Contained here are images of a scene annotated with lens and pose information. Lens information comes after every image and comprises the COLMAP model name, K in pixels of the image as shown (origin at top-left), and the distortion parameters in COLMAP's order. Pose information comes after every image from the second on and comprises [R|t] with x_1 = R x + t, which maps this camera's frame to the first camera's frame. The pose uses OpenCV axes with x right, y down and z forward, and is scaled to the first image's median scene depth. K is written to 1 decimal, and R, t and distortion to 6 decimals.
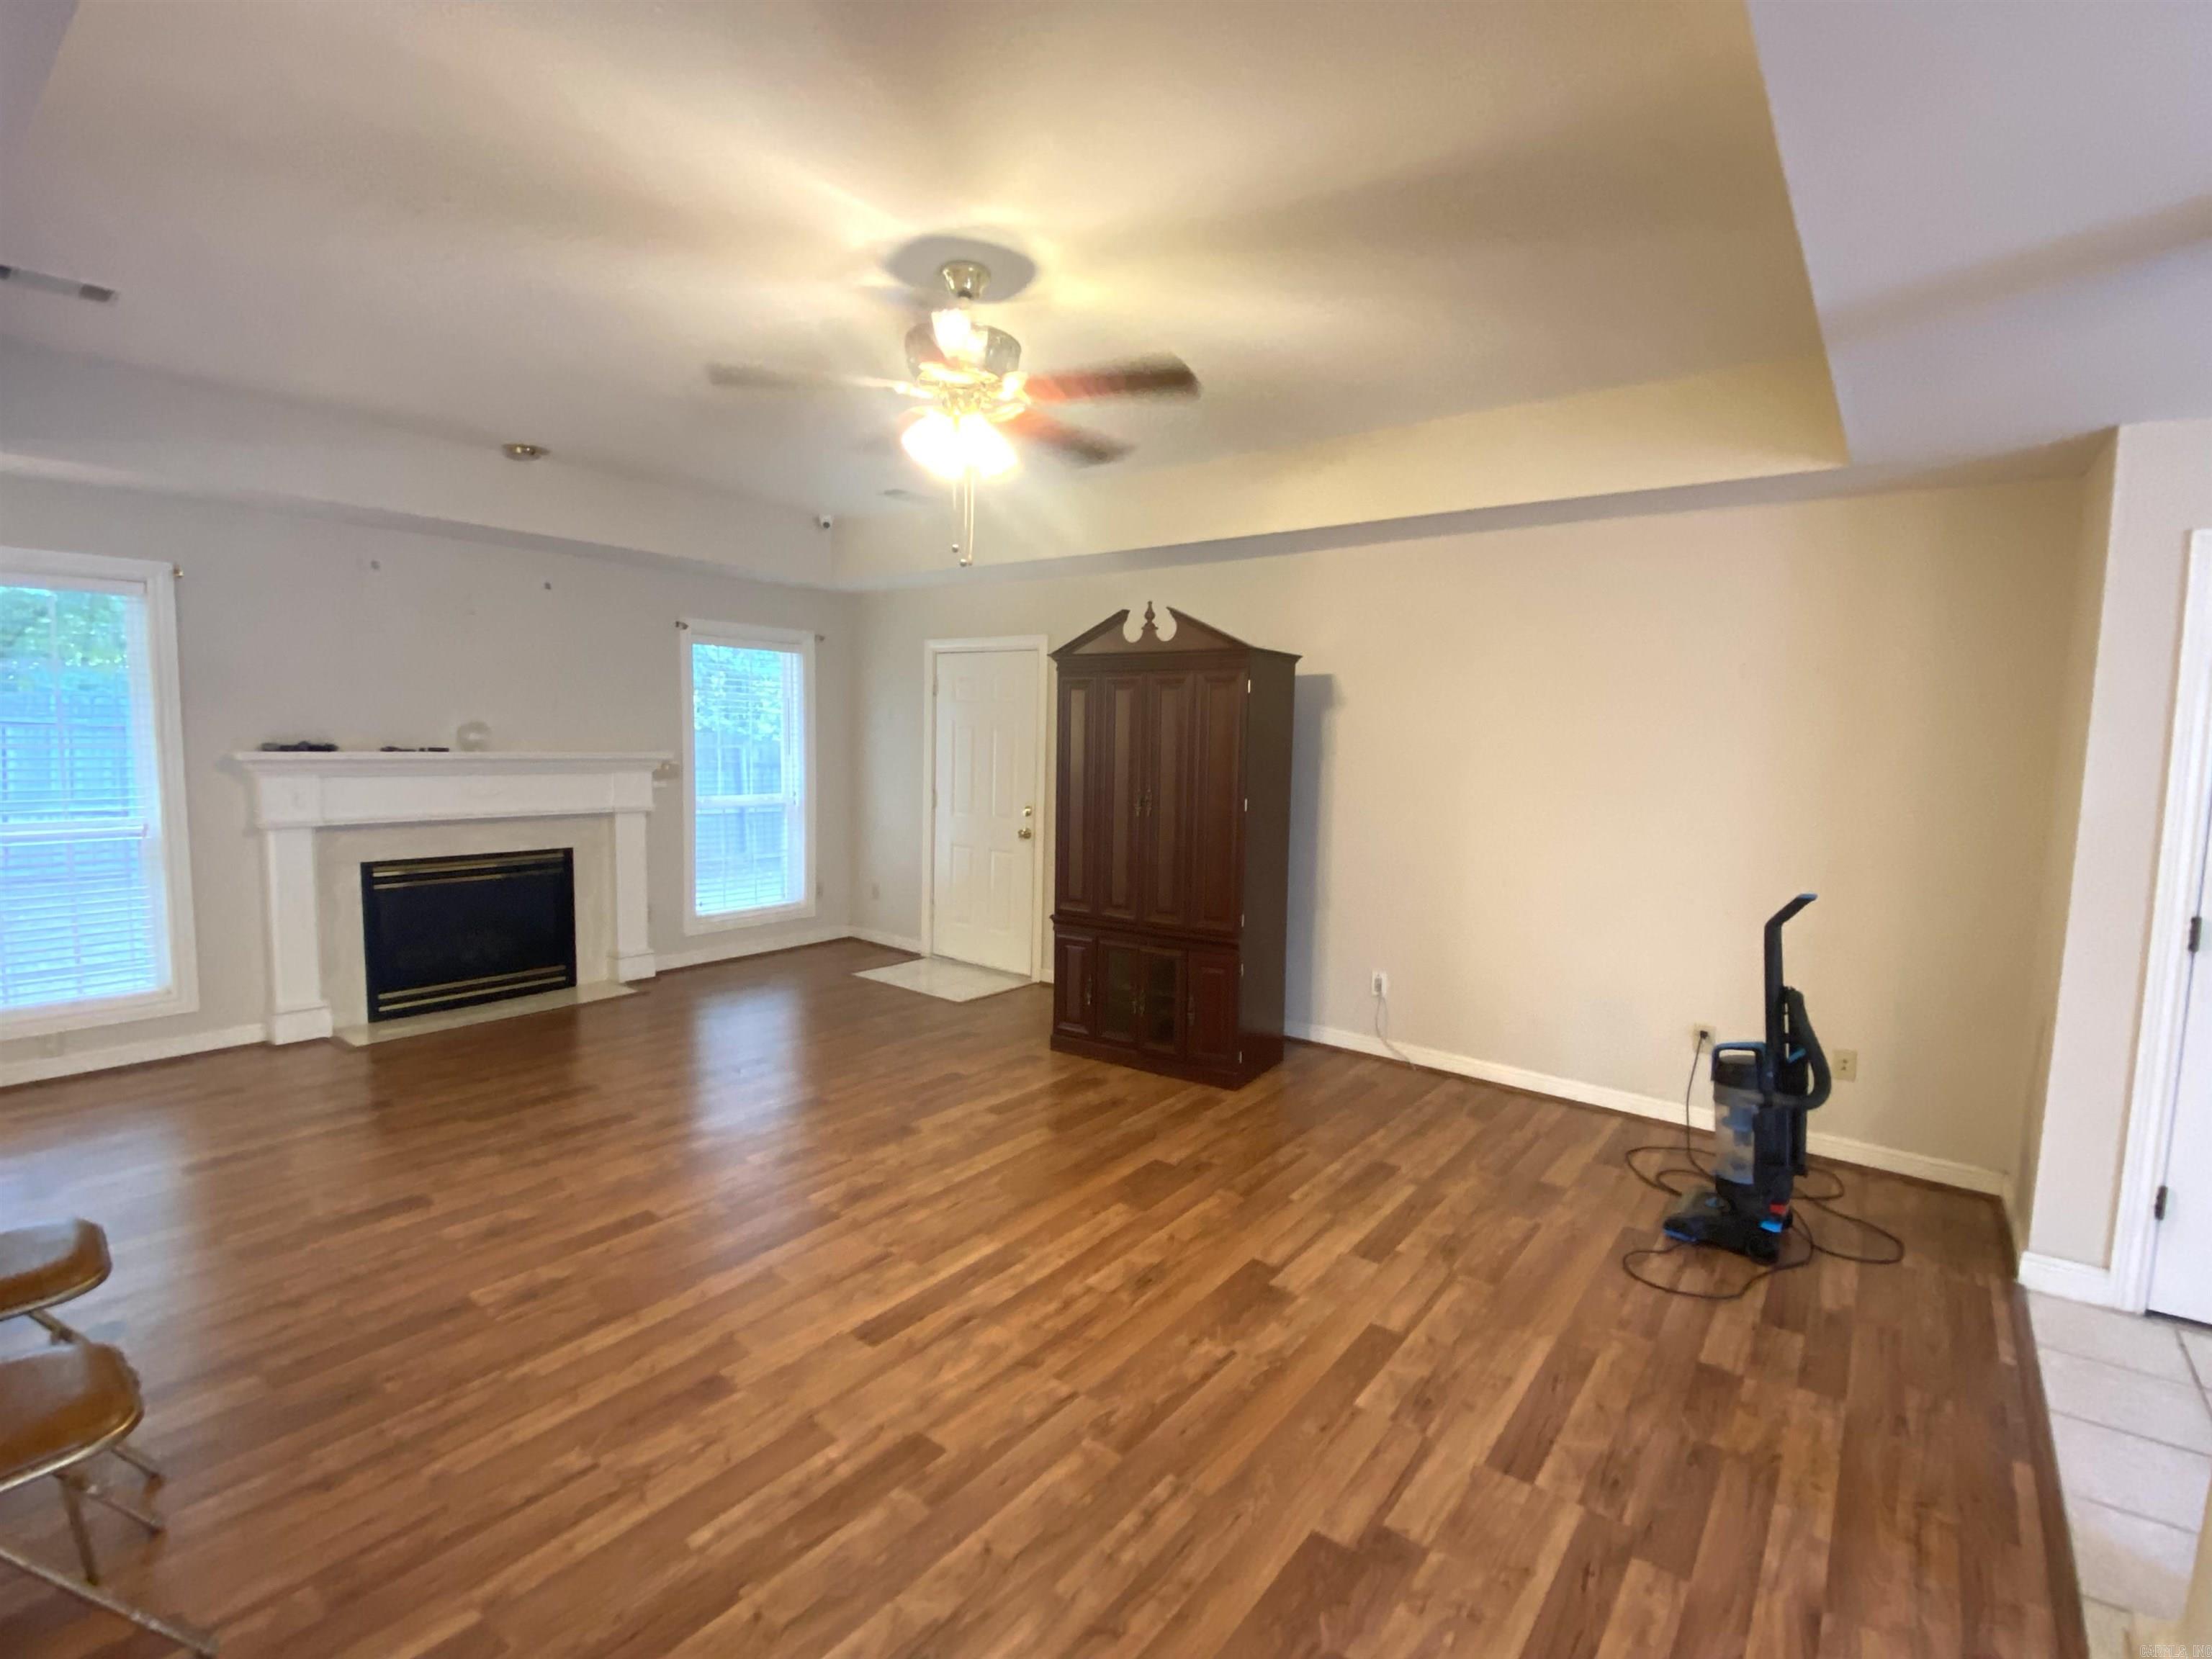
lens RADIAL K [[1012.1, 0, 1116.2], [0, 1012.1, 827.8], [0, 0, 1]] dist [0.014050, -0.006423]
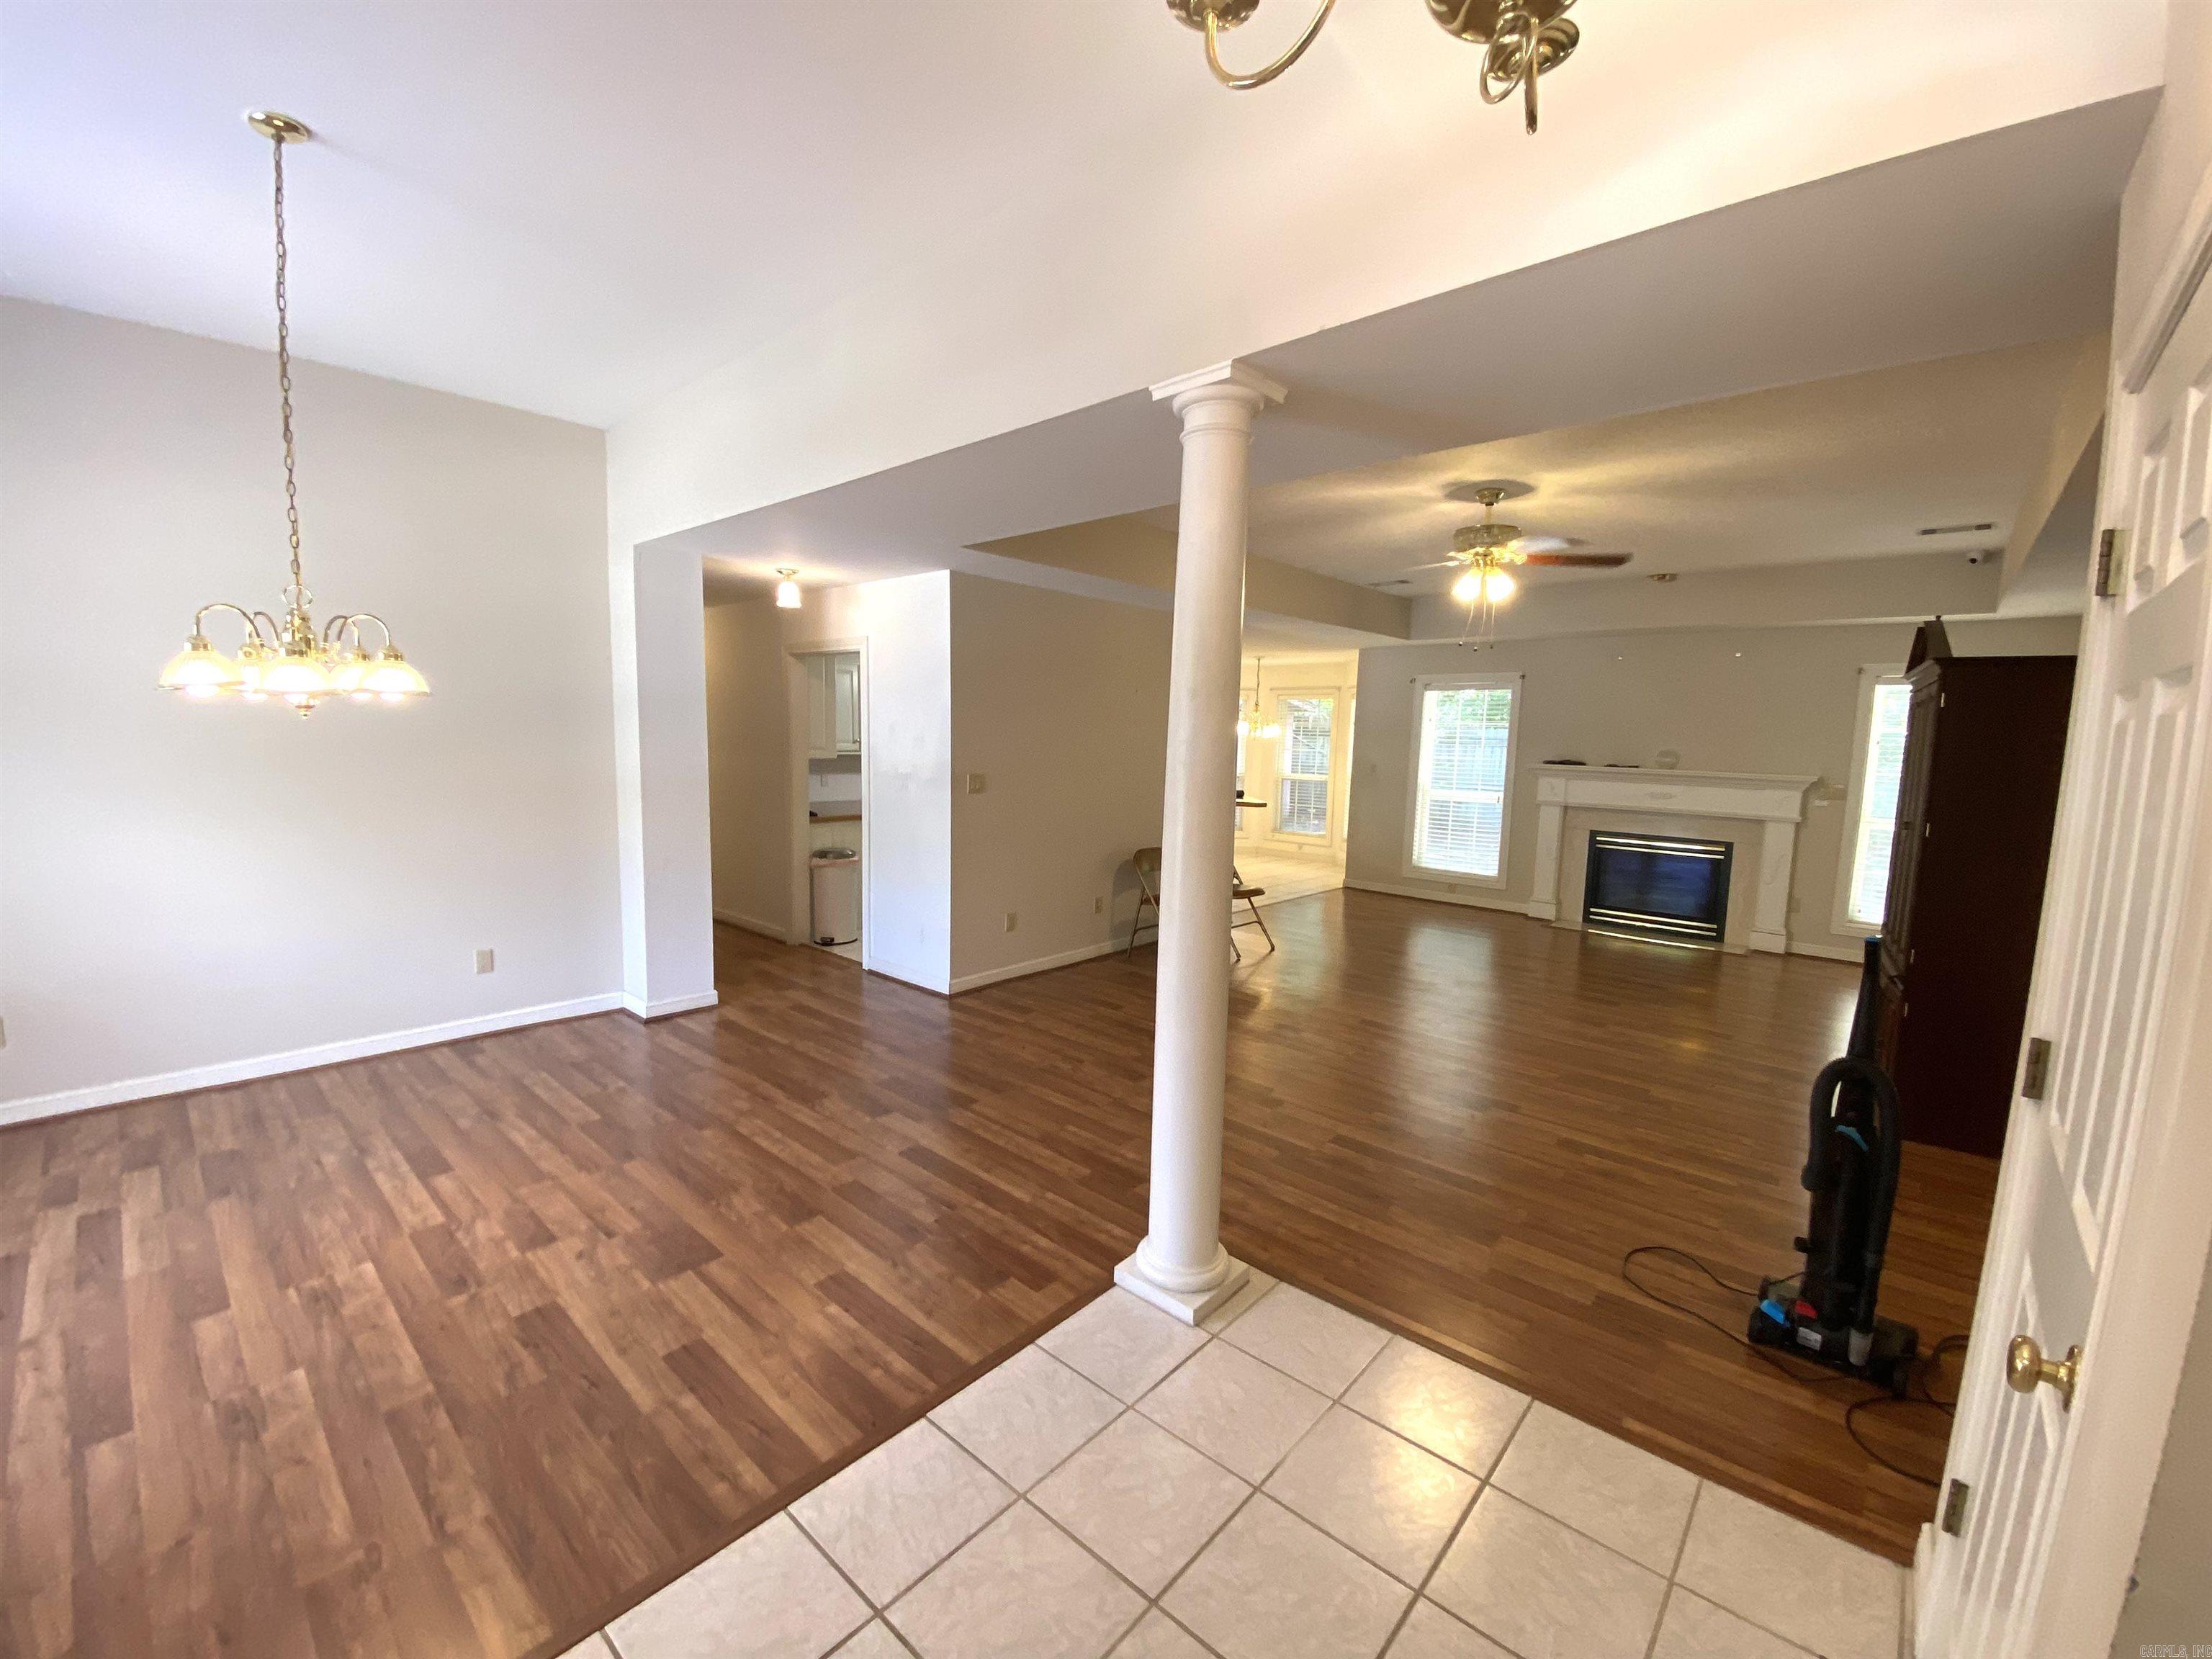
lens RADIAL K [[882.6, 0, 1098.3], [0, 882.6, 826.5], [0, 0, 1]] dist [-0.012044, -0.001783]
pose [[-0.082326, 0.077907, -0.993556, 0.965305], [-0.125139, 0.988241, 0.087860, 0.002042], [0.988718, 0.131566, -0.071608, 0.314346]]
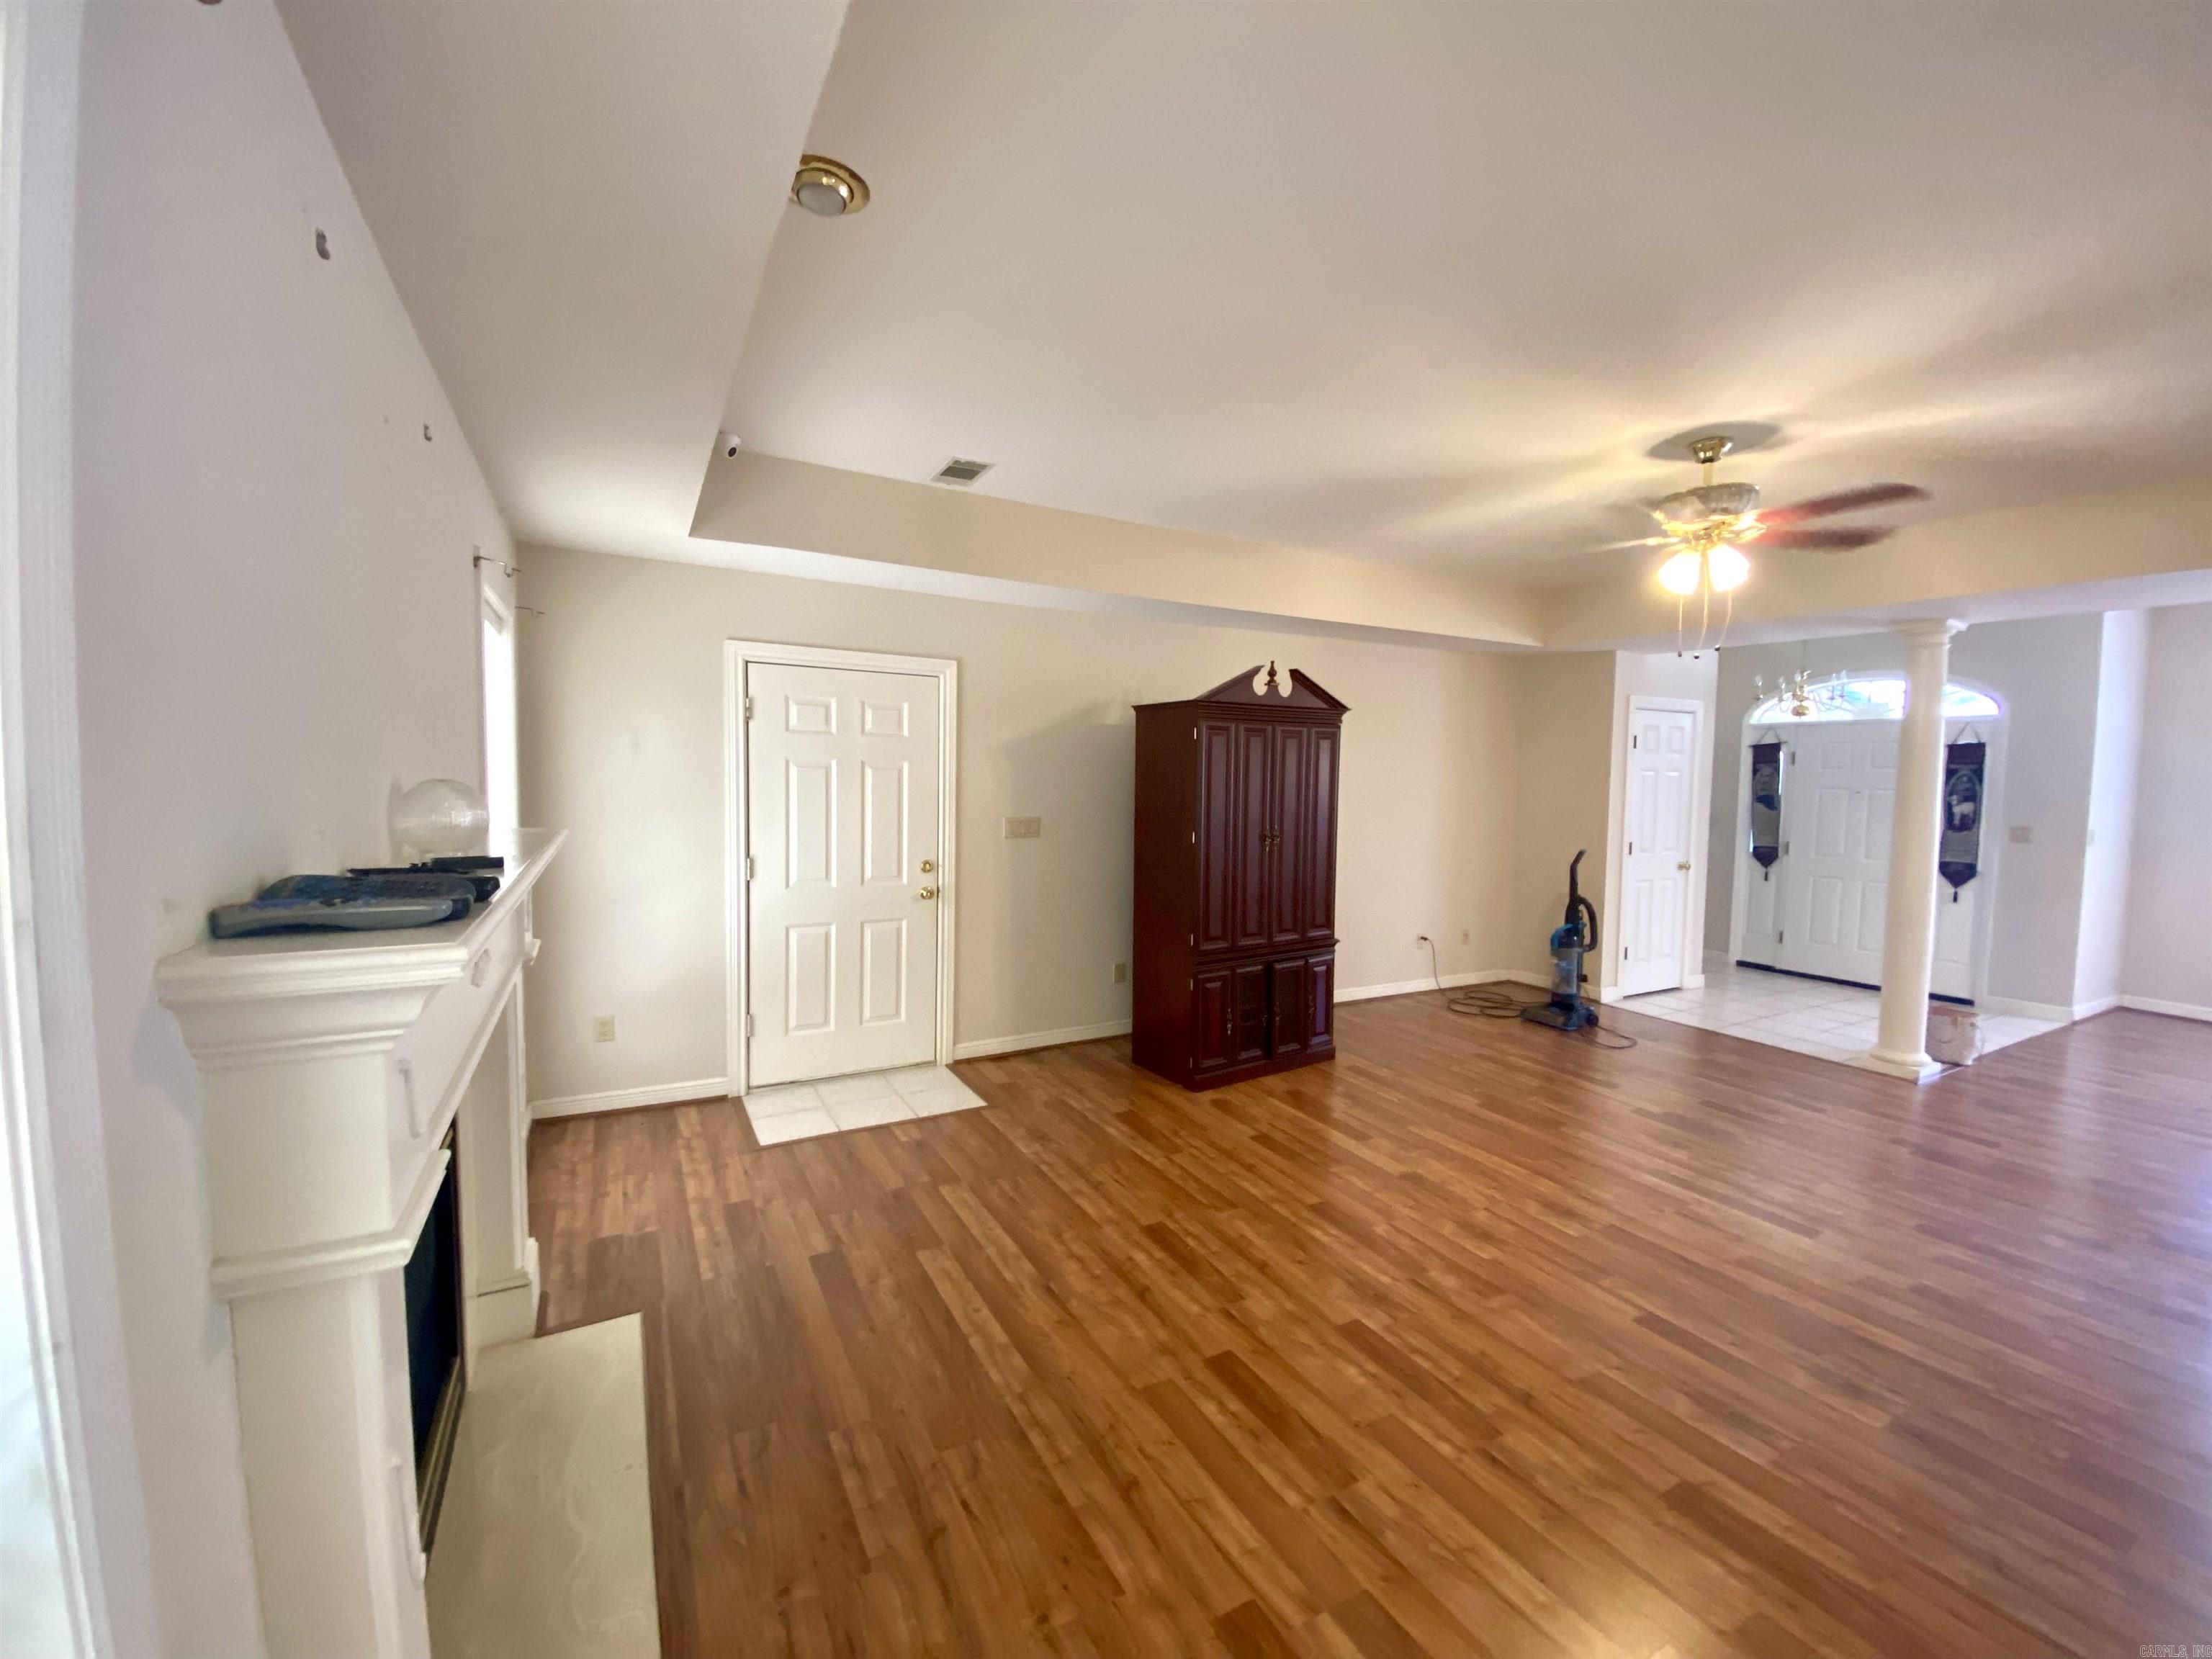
lens RADIAL K [[882.6, 0, 1090.9], [0, 882.6, 822.3], [0, 0, 1]] dist [-0.012044, -0.001783]
pose [[0.419713, -0.069747, 0.904973, -1.009749], [0.077309, 0.996167, 0.040920, -0.104553], [-0.904359, 0.052788, 0.423496, 0.813778]]
